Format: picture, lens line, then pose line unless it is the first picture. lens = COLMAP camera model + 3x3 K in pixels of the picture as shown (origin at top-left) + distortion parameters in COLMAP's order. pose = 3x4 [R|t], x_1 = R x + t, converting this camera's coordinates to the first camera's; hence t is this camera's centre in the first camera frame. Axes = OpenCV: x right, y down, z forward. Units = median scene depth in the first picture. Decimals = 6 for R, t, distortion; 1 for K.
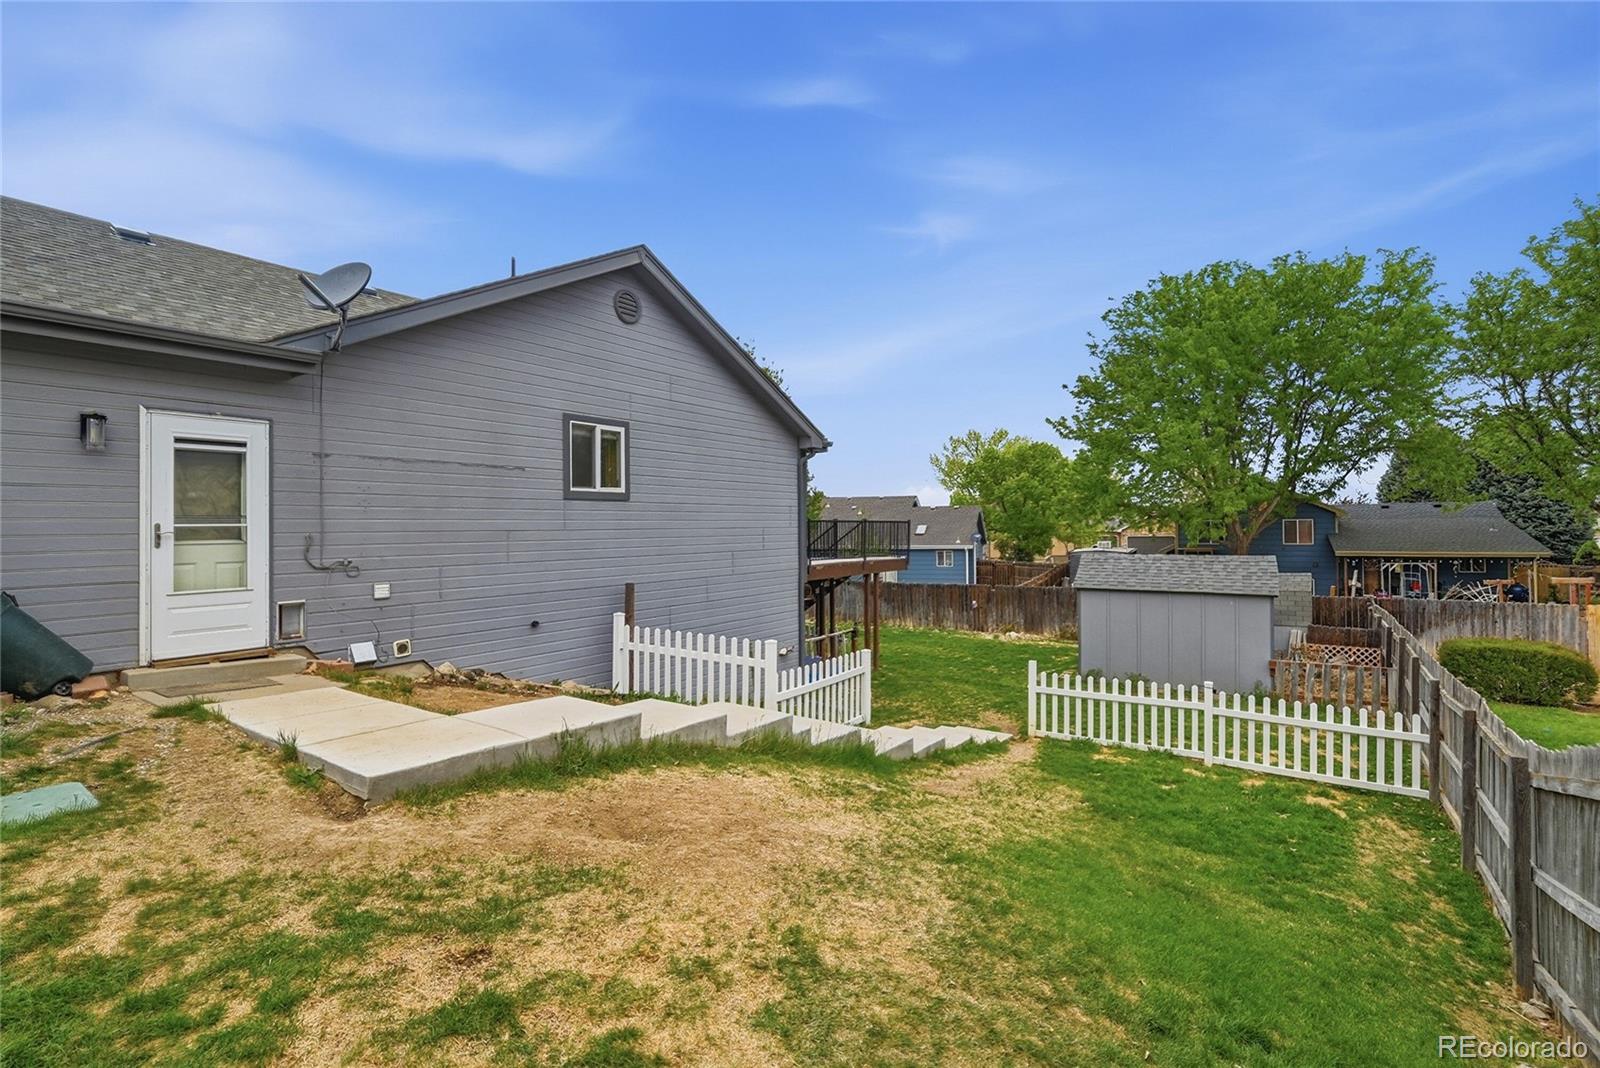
lens RADIAL K [[707.5, 0, 814.6], [0, 707.5, 517.0], [0, 0, 1]] dist [-0.001423, -0.000256]
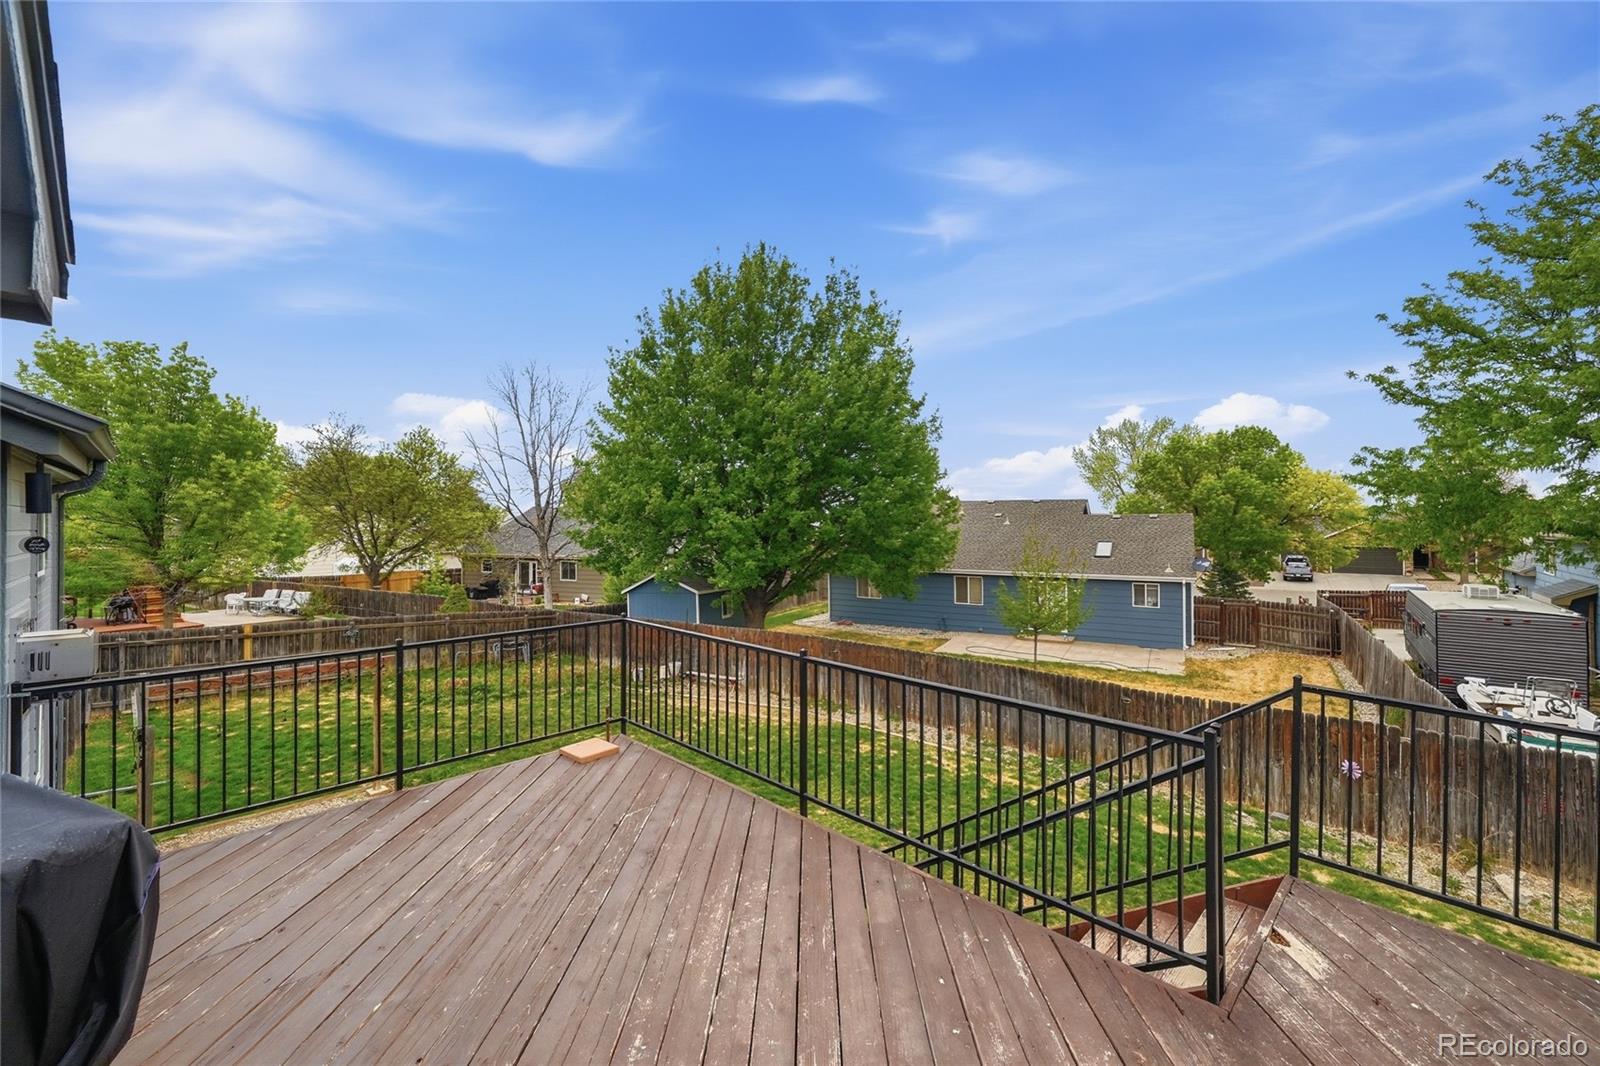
lens RADIAL K [[629.1, 0, 806.5], [0, 629.1, 521.7], [0, 0, 1]] dist [-0.002933, -0.000223]
pose [[0.980176, 0.004703, -0.198075, -0.012935], [-0.001763, 0.999886, 0.015019, -0.018789], [0.198123, -0.014373, 0.980072, 0.360495]]
